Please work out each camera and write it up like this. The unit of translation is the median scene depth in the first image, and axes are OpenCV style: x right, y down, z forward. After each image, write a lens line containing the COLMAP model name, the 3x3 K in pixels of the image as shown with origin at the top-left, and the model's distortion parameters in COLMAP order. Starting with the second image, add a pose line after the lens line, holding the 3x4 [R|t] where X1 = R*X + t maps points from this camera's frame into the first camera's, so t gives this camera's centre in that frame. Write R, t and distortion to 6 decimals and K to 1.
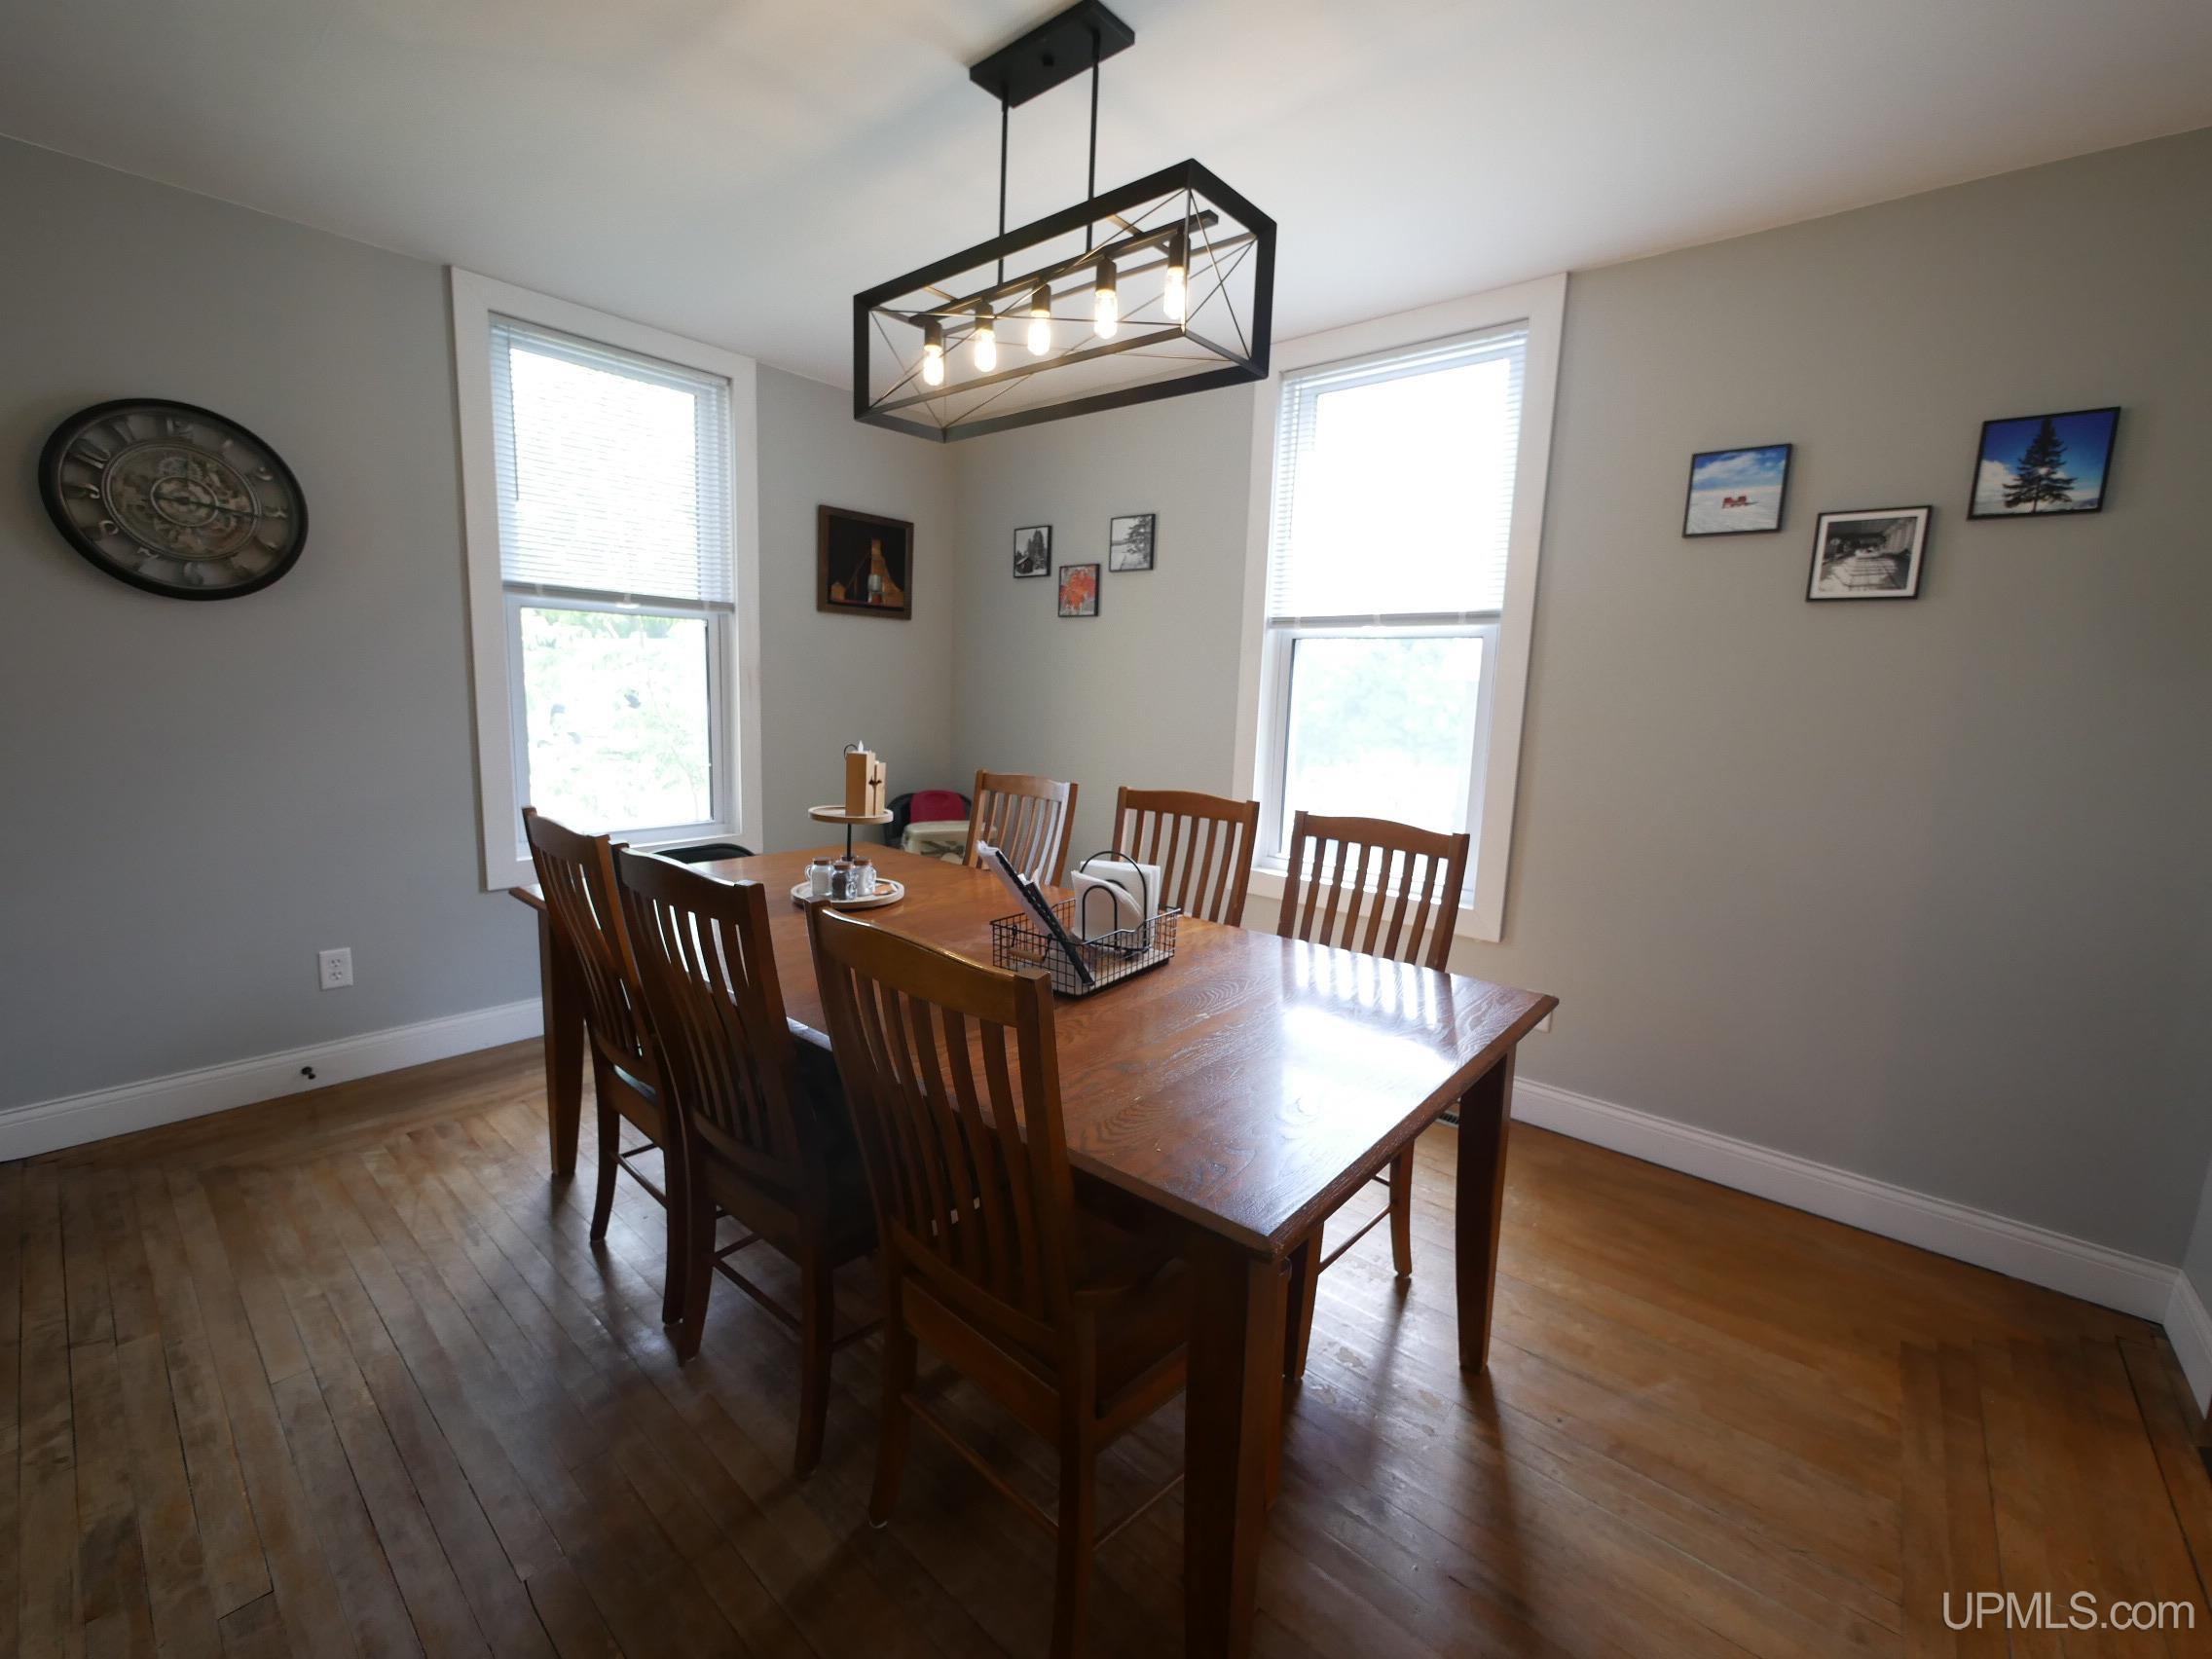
lens RADIAL K [[919.3, 0, 1102.2], [0, 919.3, 821.3], [0, 0, 1]] dist [-0.006728, 0.000067]
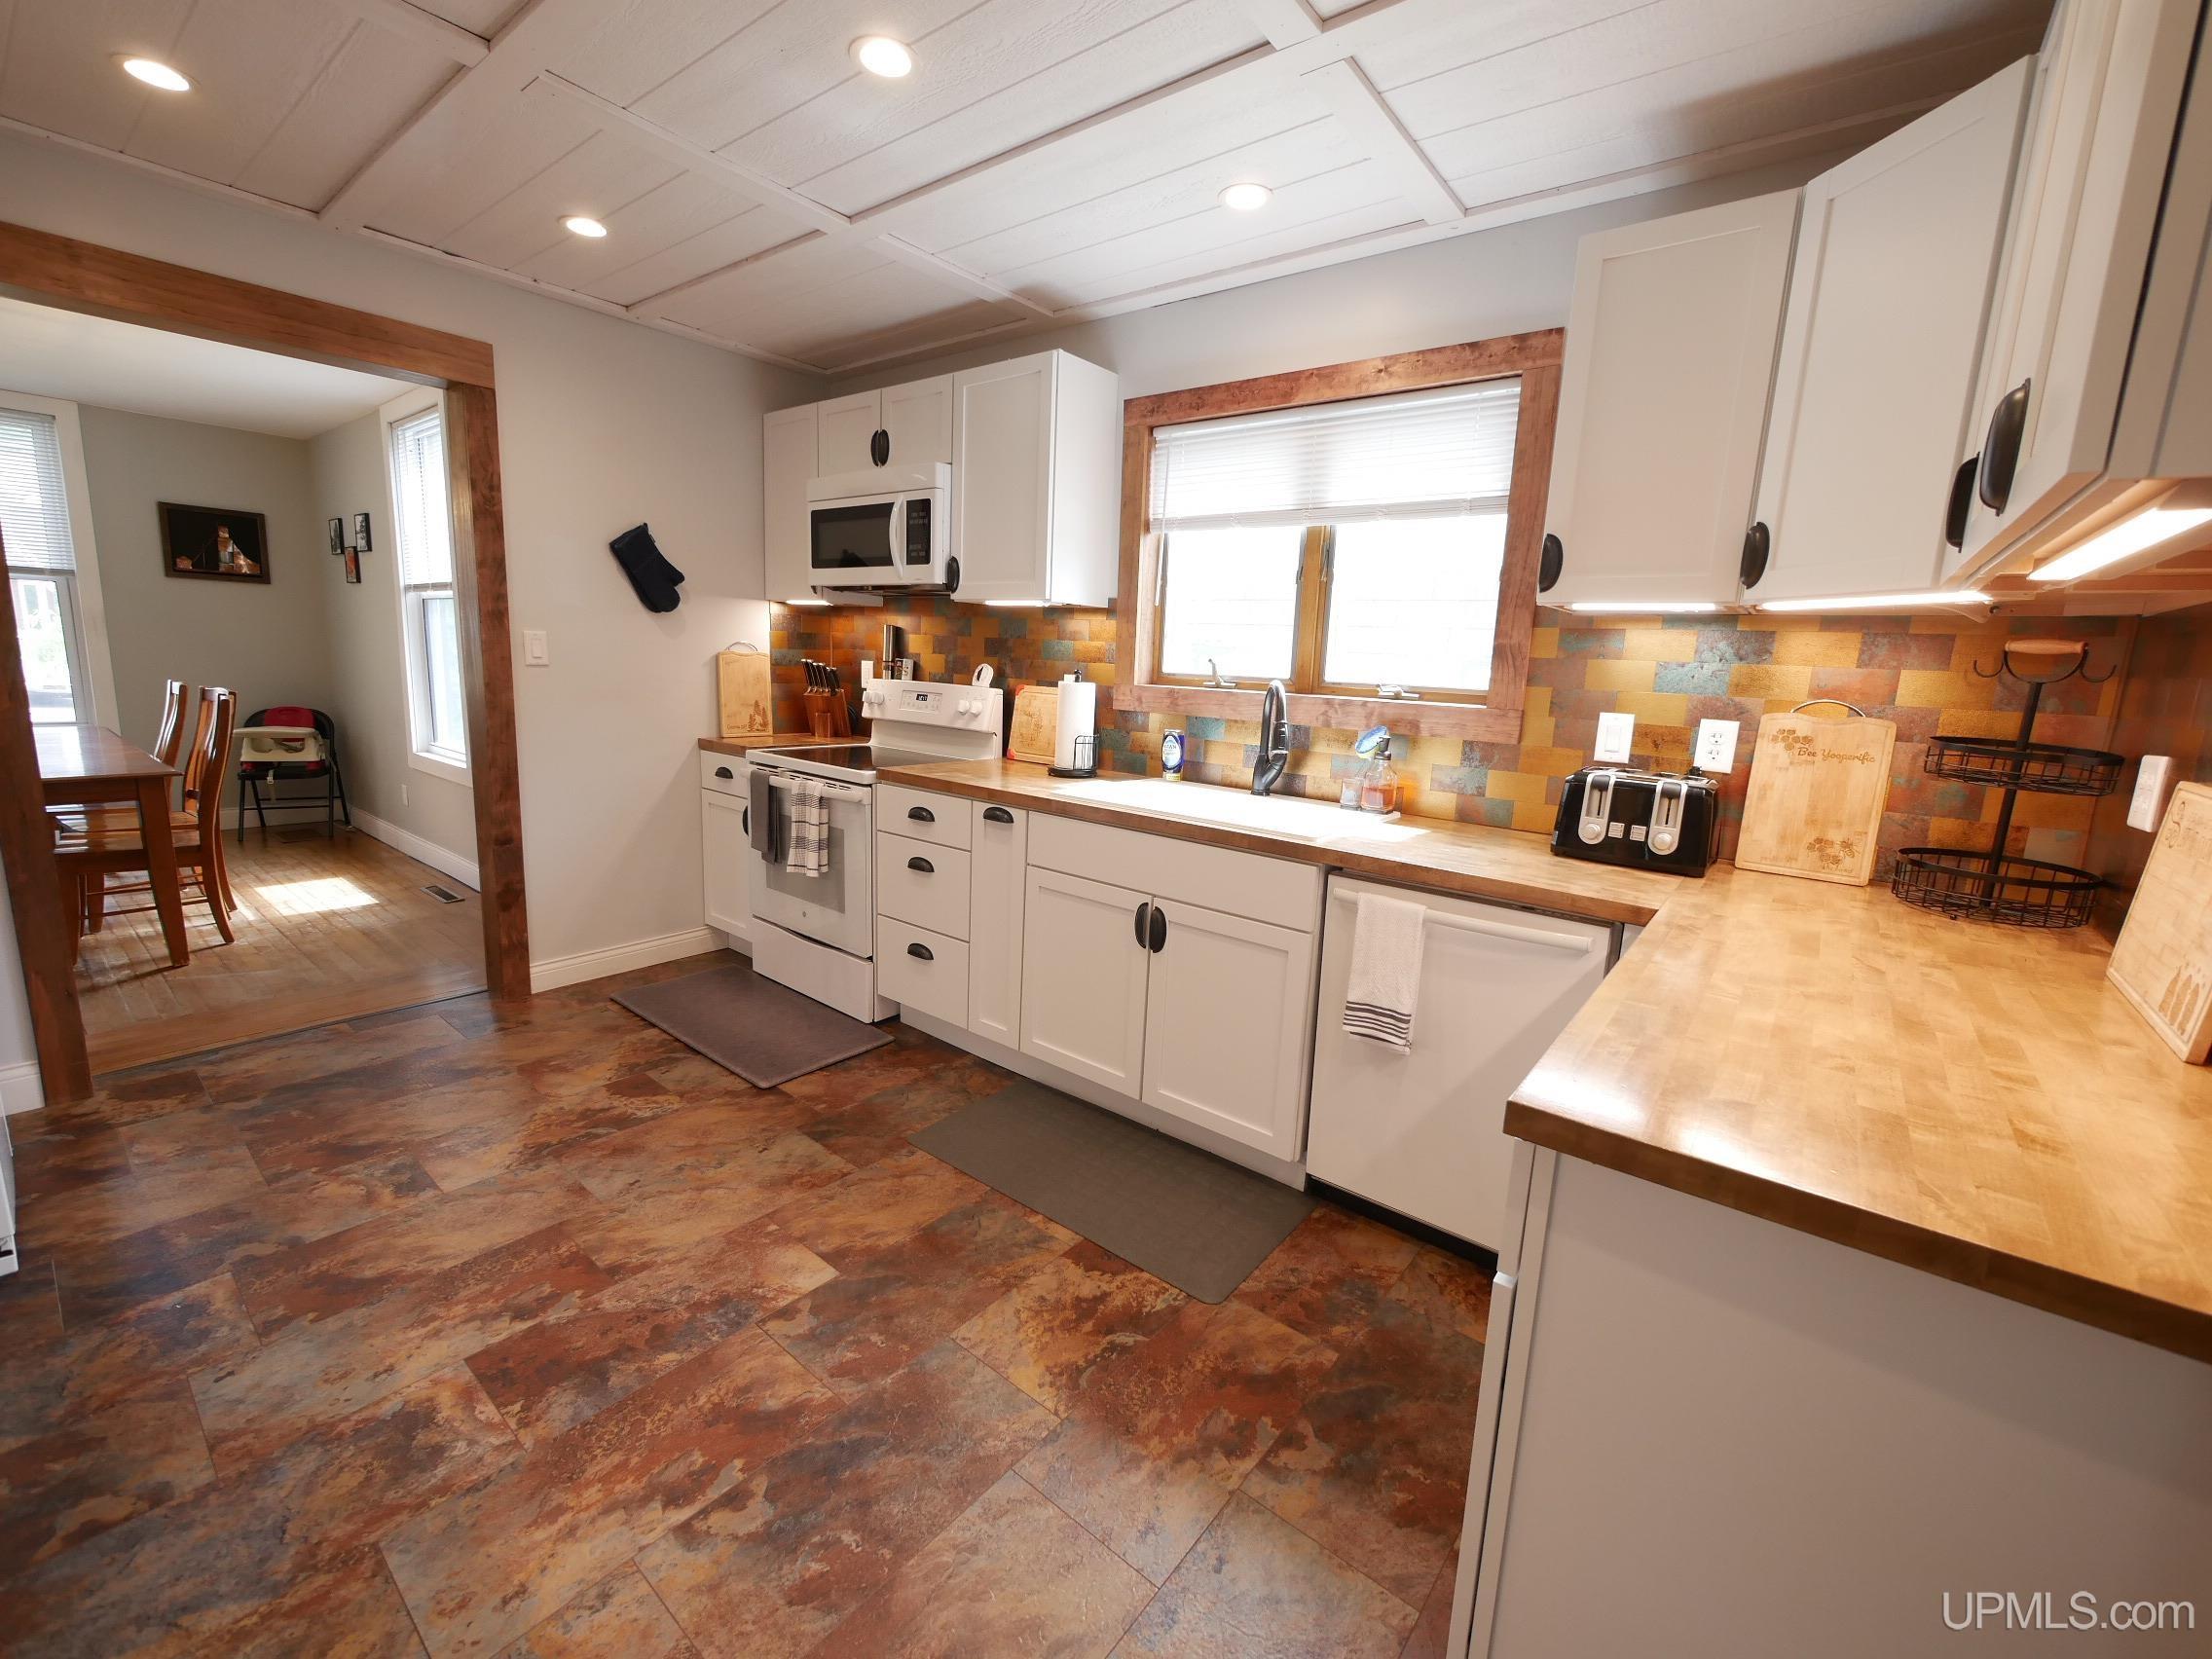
lens RADIAL K [[919.3, 0, 1102.2], [0, 919.3, 821.3], [0, 0, 1]] dist [-0.006728, 0.000067]
pose [[0.999258, 0.006793, 0.037924, 1.179288], [-0.007954, 0.999501, 0.030555, 0.103923], [-0.037698, -0.030834, 0.998813, -0.522419]]
